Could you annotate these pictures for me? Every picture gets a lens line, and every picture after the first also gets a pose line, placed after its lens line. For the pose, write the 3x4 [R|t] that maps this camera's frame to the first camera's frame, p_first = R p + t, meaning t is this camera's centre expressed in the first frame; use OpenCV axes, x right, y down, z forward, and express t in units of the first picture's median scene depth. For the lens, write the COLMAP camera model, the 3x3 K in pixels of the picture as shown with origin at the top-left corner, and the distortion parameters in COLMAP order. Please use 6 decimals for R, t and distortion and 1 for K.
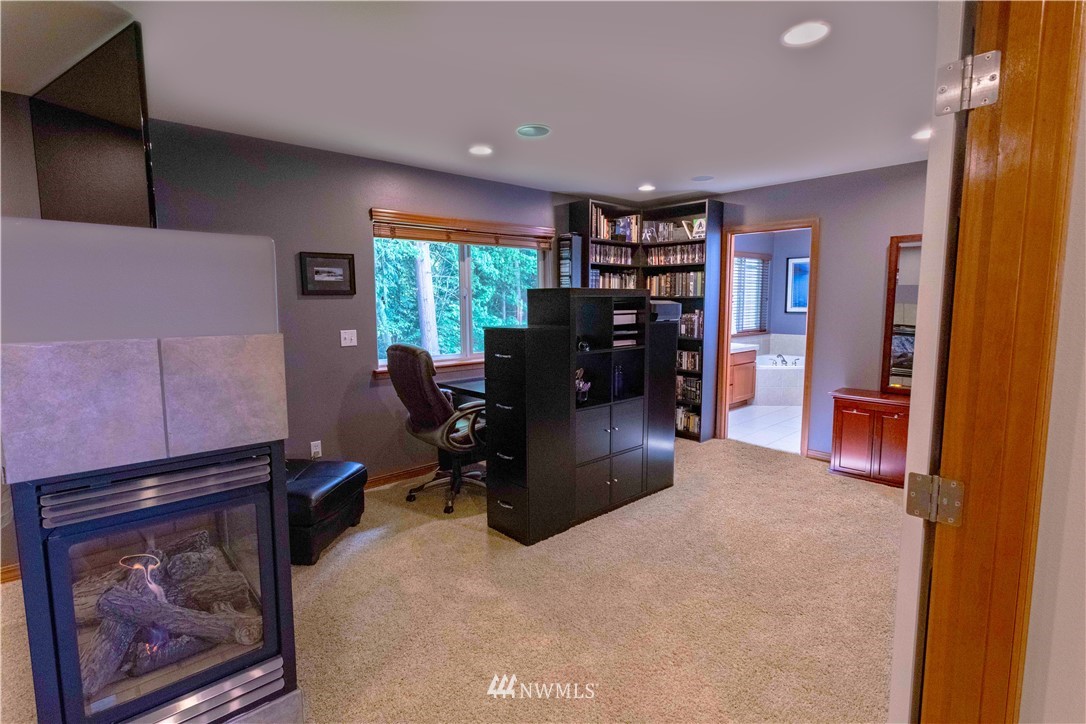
lens RADIAL K [[511.9, 0, 541.8], [0, 511.9, 359.3], [0, 0, 1]] dist [-0.001245, 0.000084]
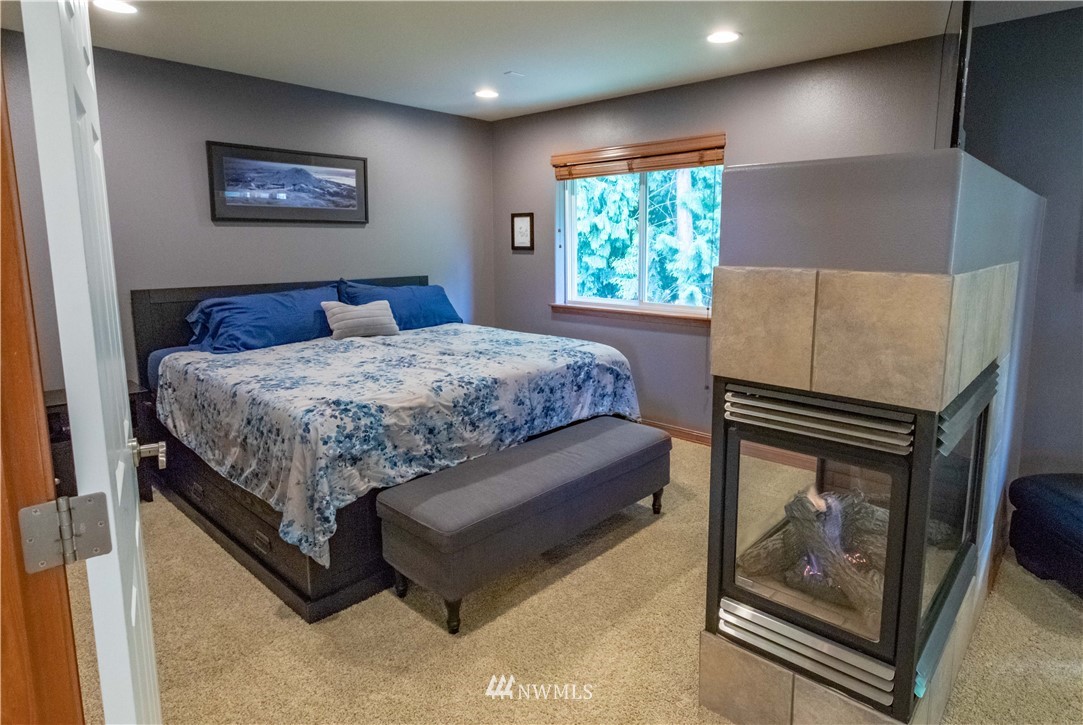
lens RADIAL K [[608.6, 0, 588.4], [0, 608.6, 326.9], [0, 0, 1]] dist [-0.001011, 0.000030]
pose [[0.136827, 0.144821, -0.979952, 0.309101], [-0.113544, 0.985028, 0.129718, -0.030457], [0.984066, 0.093519, 0.151222, 0.333450]]
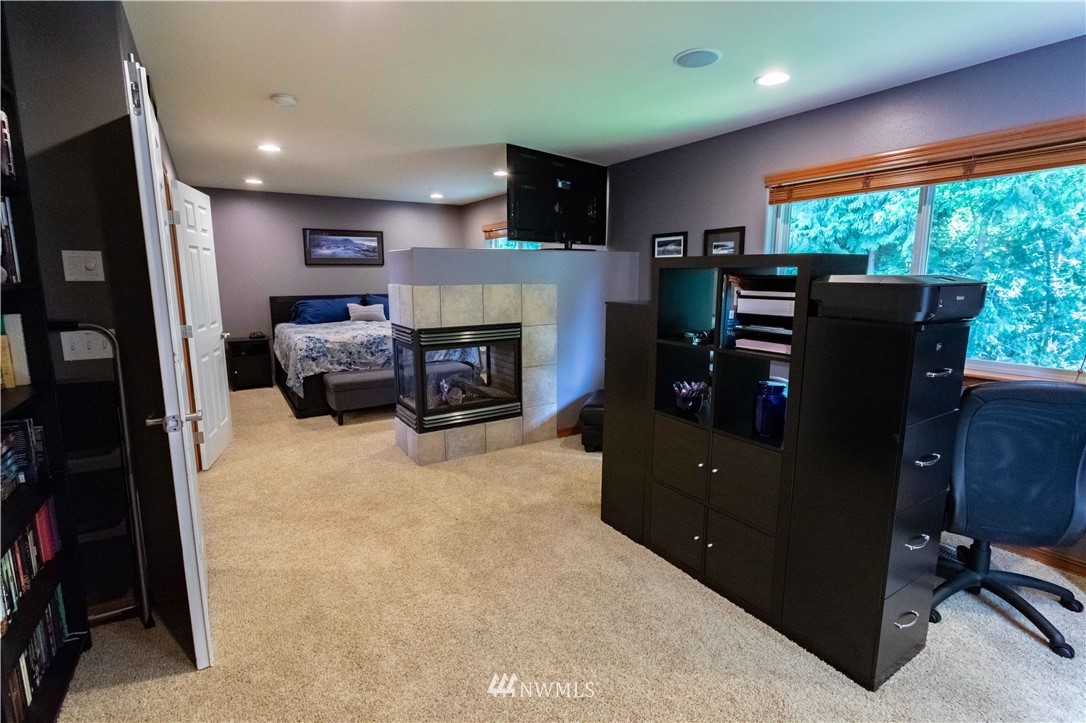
lens RADIAL K [[511.9, 0, 541.8], [0, 511.9, 358.8], [0, 0, 1]] dist [-0.001245, 0.000084]
pose [[-0.156159, 0.169052, -0.973158, 2.625666], [-0.110159, 0.976117, 0.187243, -0.339755], [0.981570, 0.136442, -0.133807, 2.803354]]
